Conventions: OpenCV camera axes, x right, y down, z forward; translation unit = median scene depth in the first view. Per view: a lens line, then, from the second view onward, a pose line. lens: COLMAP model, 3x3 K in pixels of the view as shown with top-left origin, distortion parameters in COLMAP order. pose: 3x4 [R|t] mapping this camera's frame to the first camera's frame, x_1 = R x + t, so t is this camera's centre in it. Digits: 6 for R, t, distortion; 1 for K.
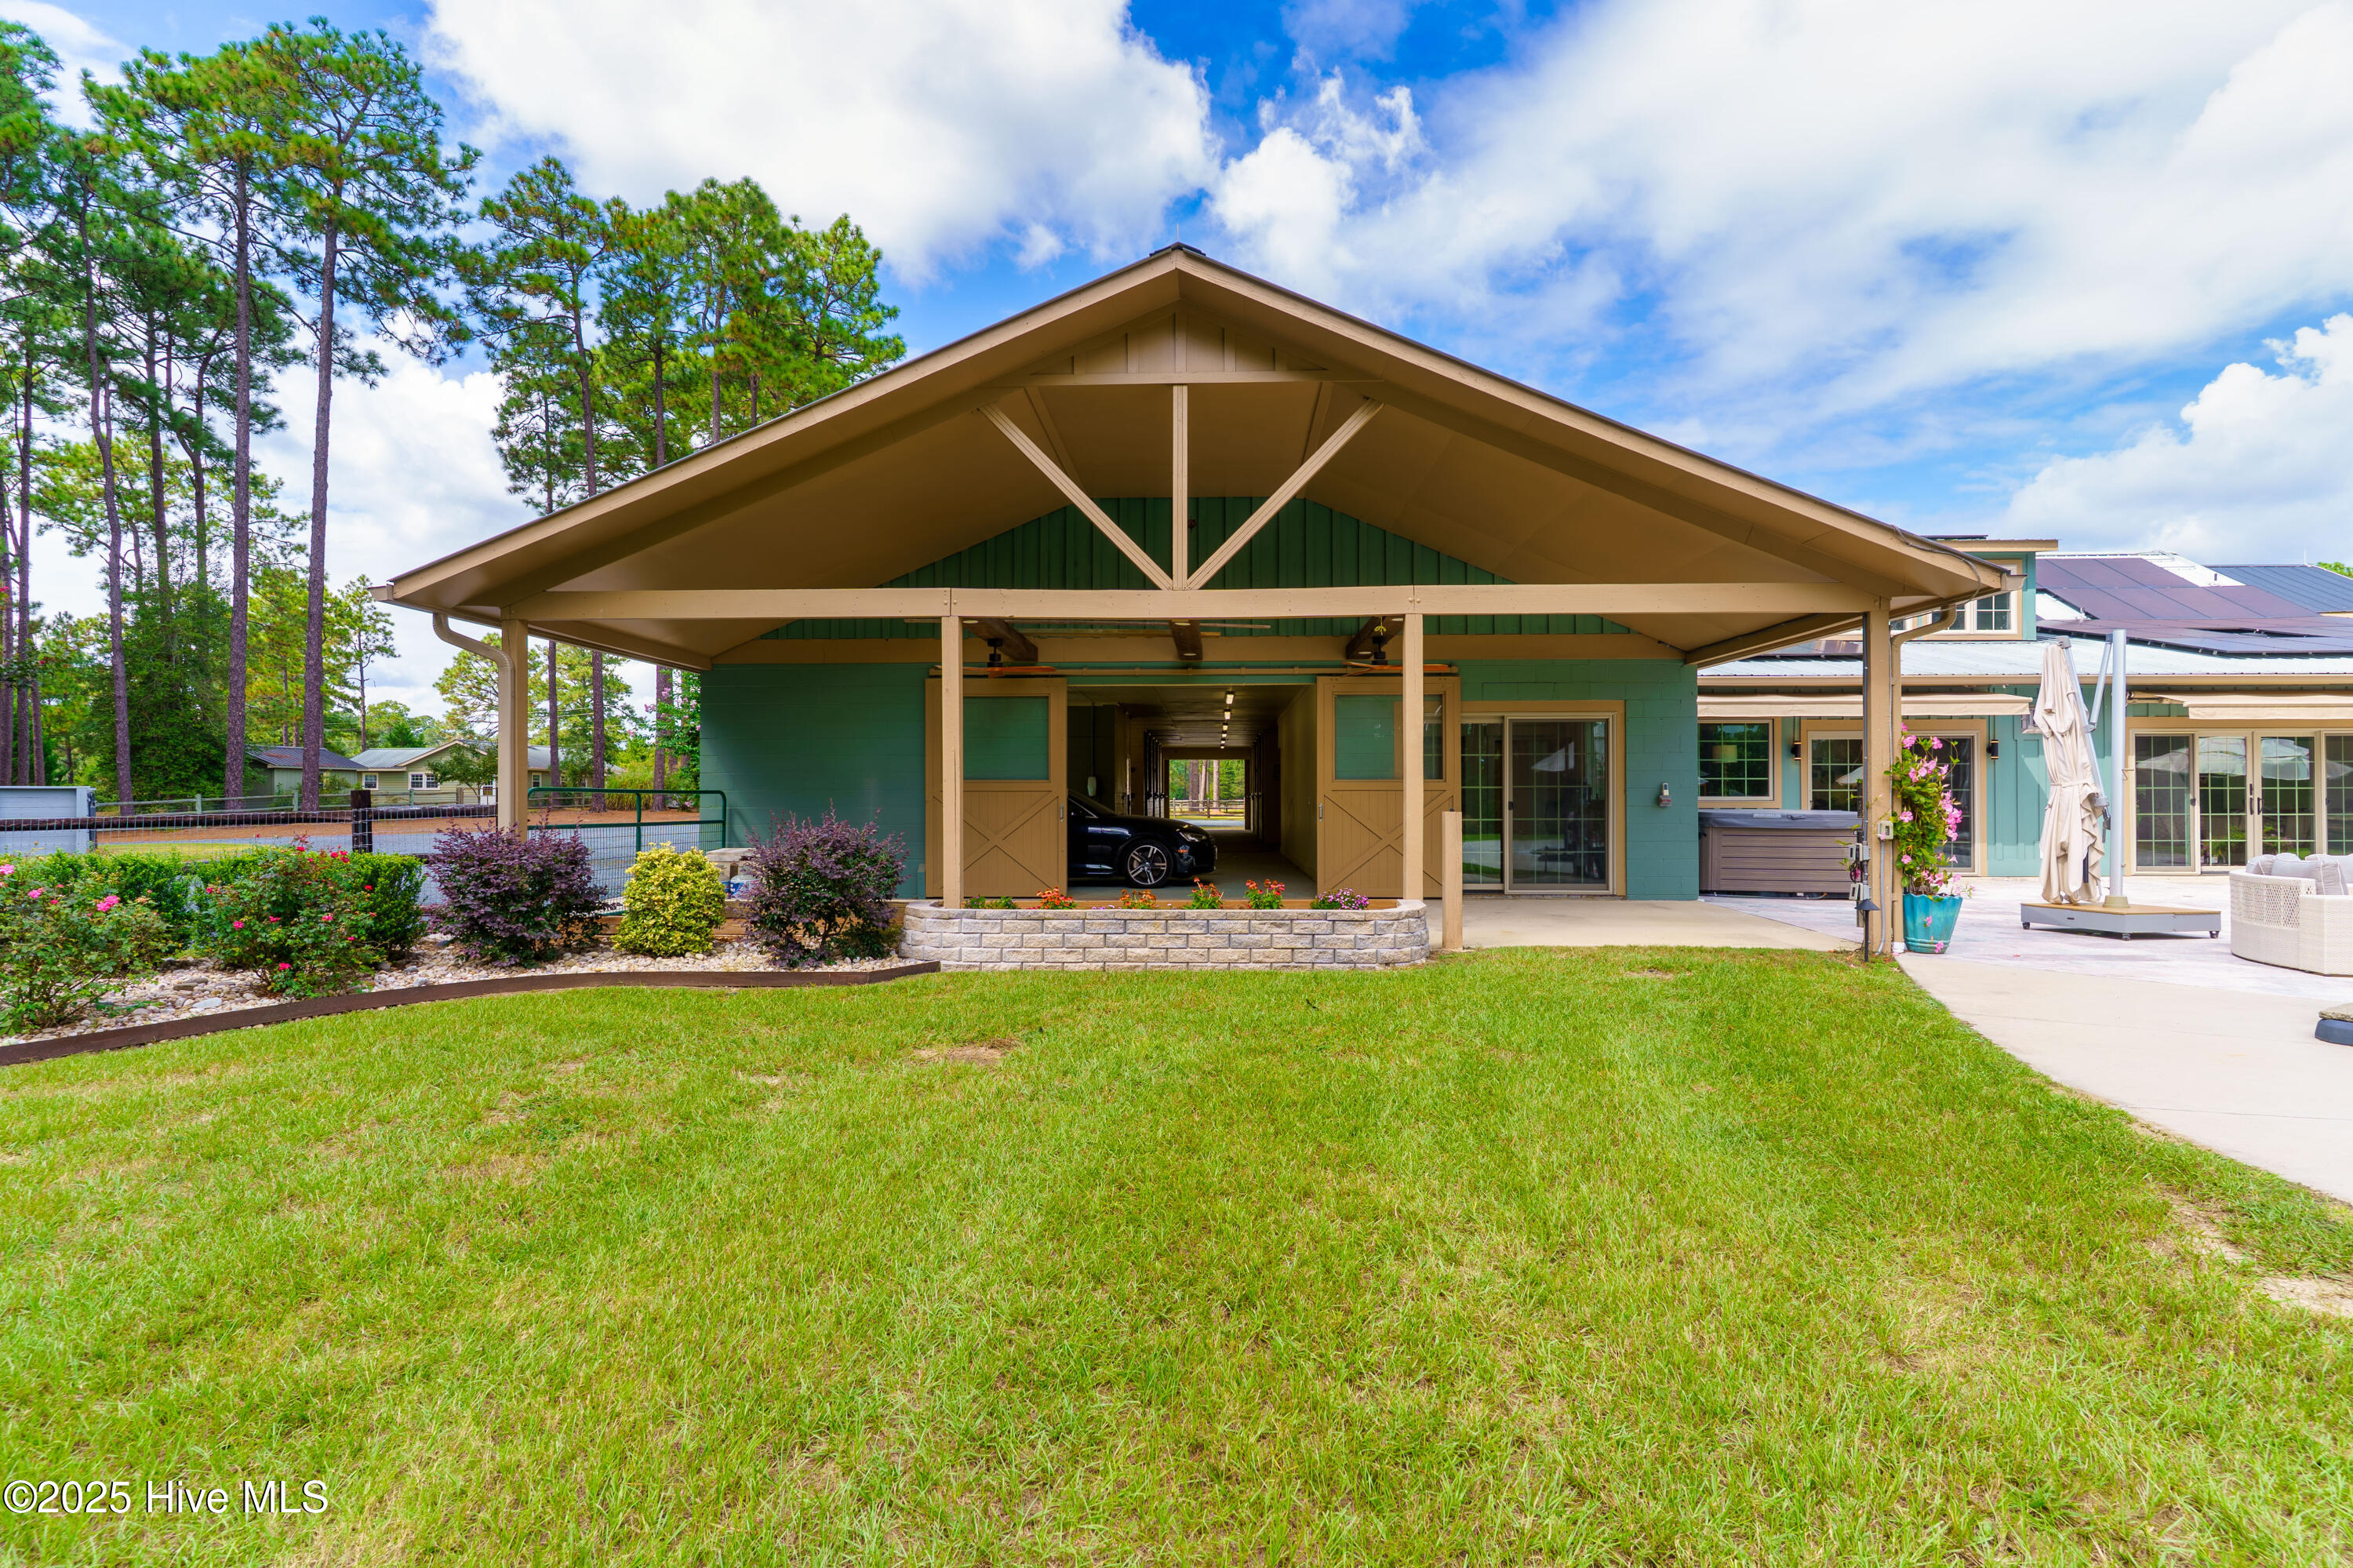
lens RADIAL K [[1126.3, 0, 1150.6], [0, 1126.3, 788.0], [0, 0, 1]] dist [0.003894, -0.000223]
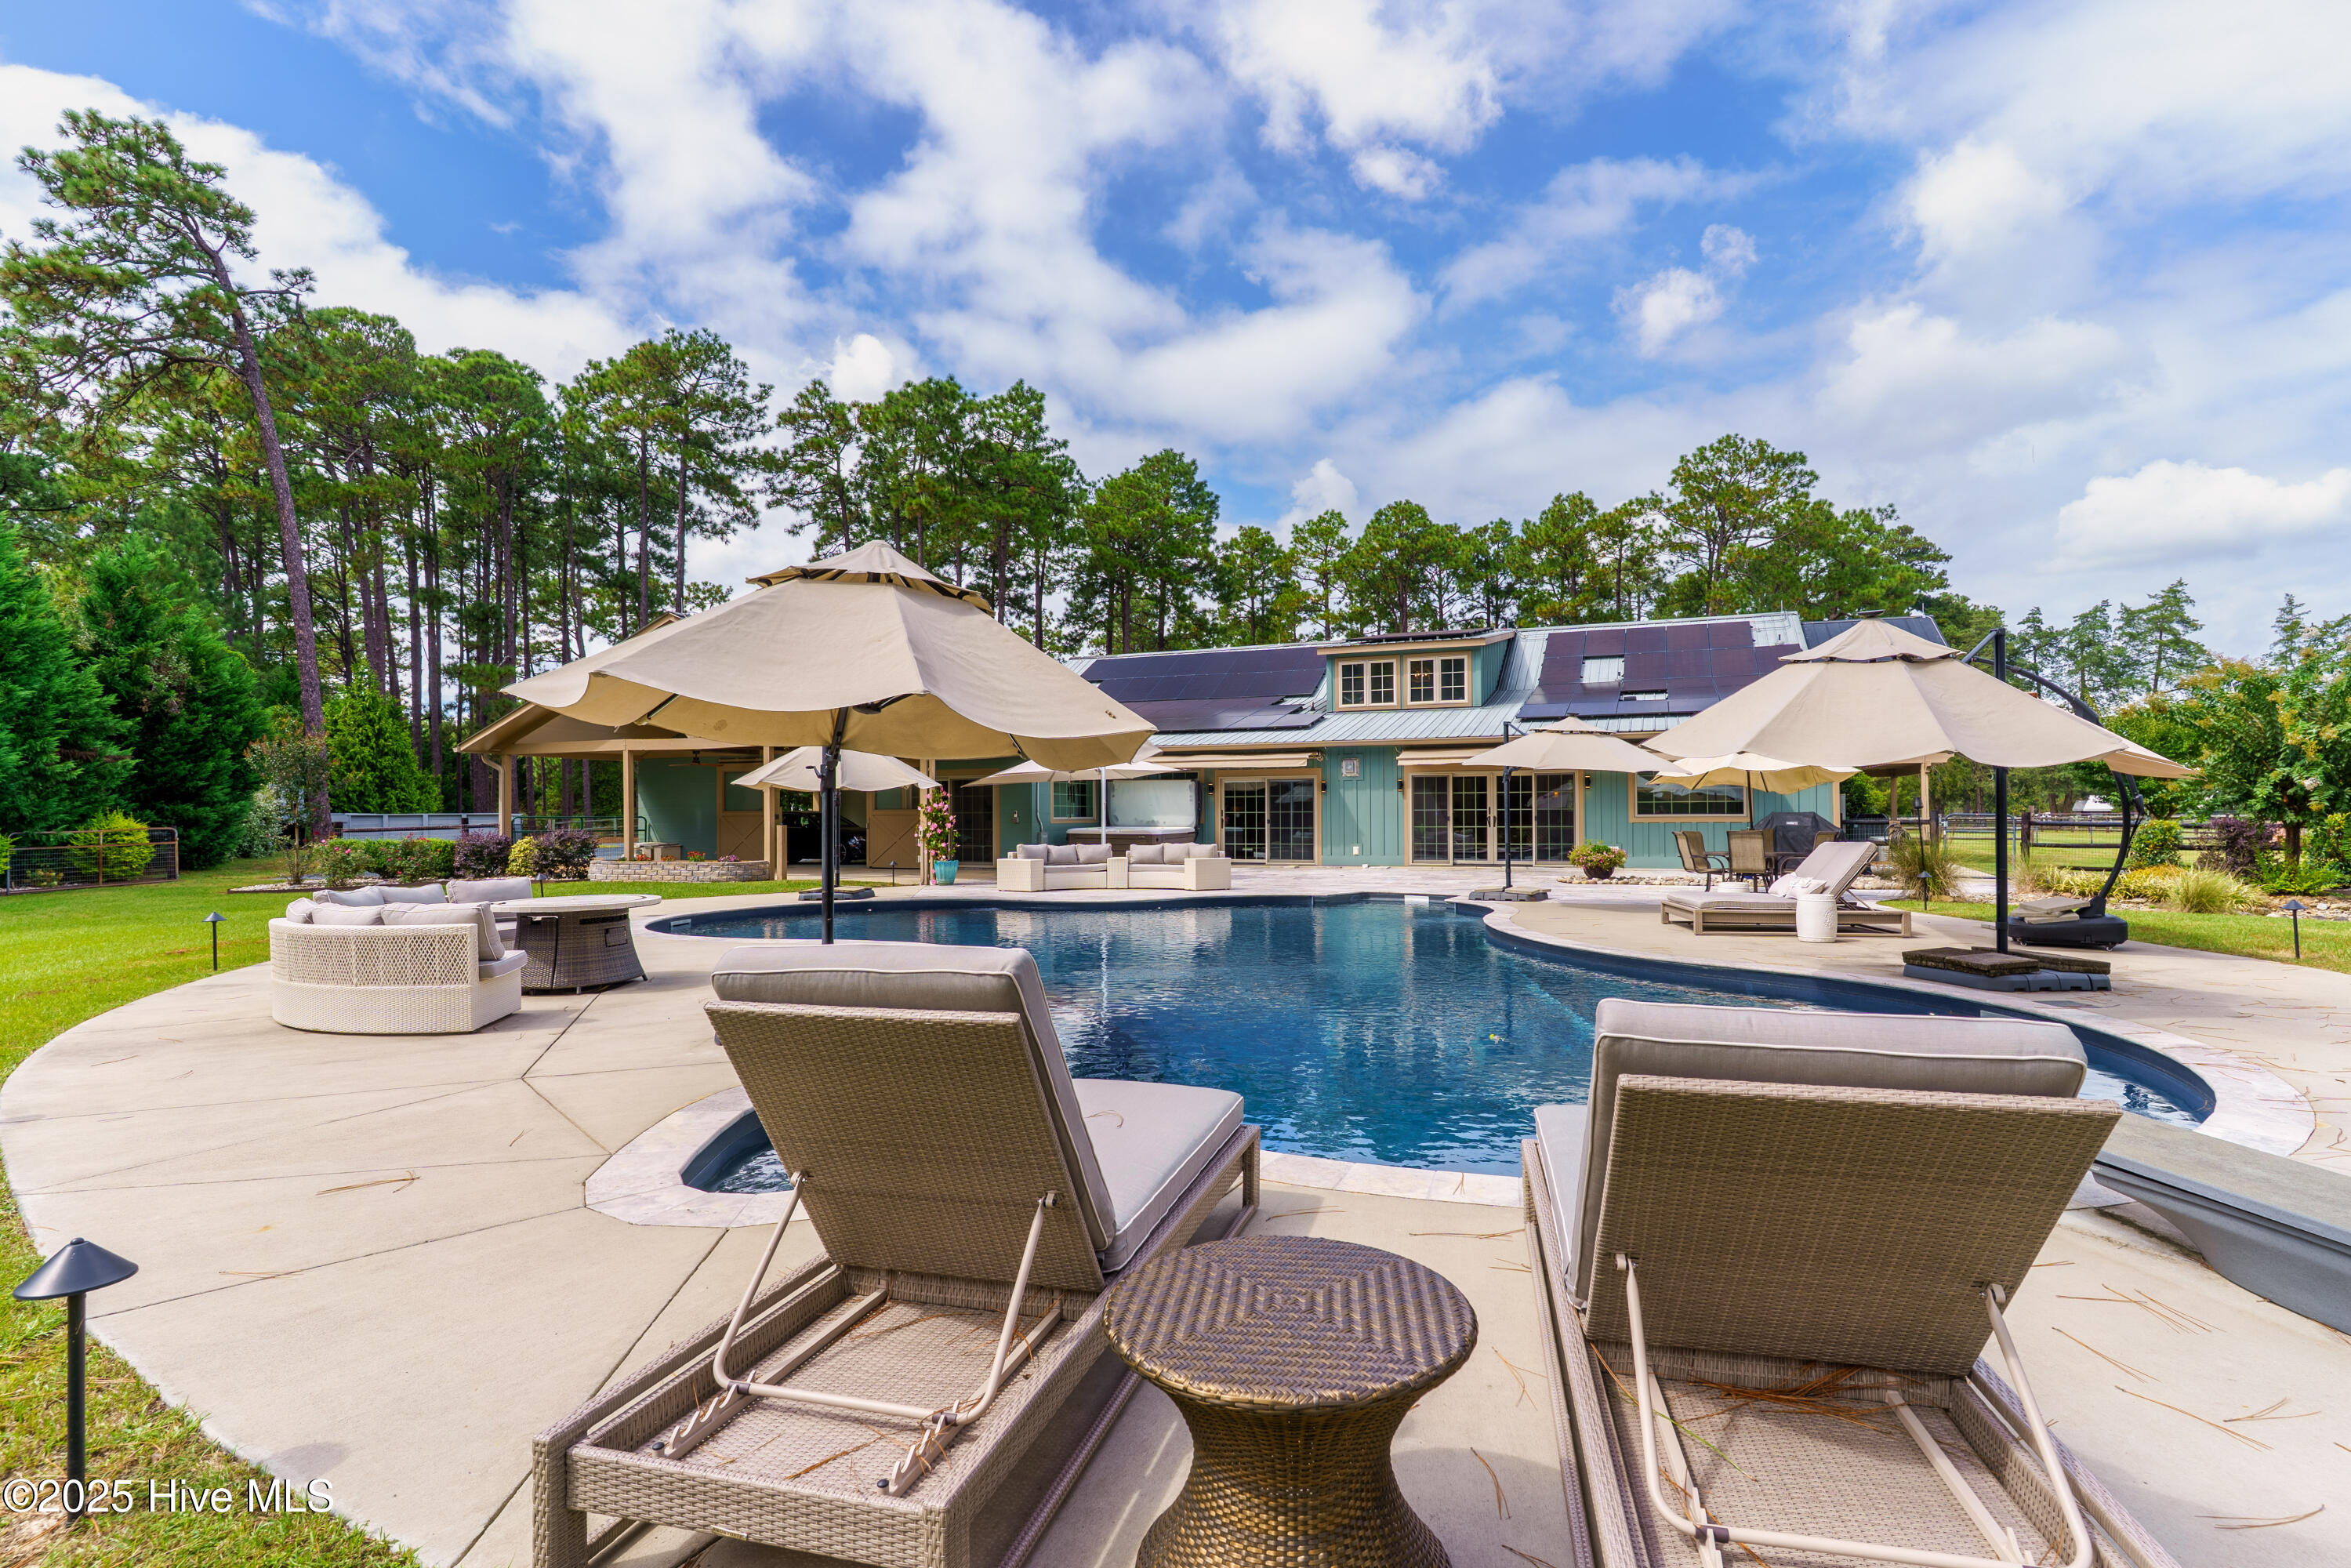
lens RADIAL K [[1153.9, 0, 1198.9], [0, 1153.9, 798.2], [0, 0, 1]] dist [0.001049, -0.001407]
pose [[0.940259, -0.011103, -0.340278, 0.451902], [0.008942, 0.999929, -0.007917, -0.002679], [0.340342, 0.004401, 0.940291, -0.239432]]
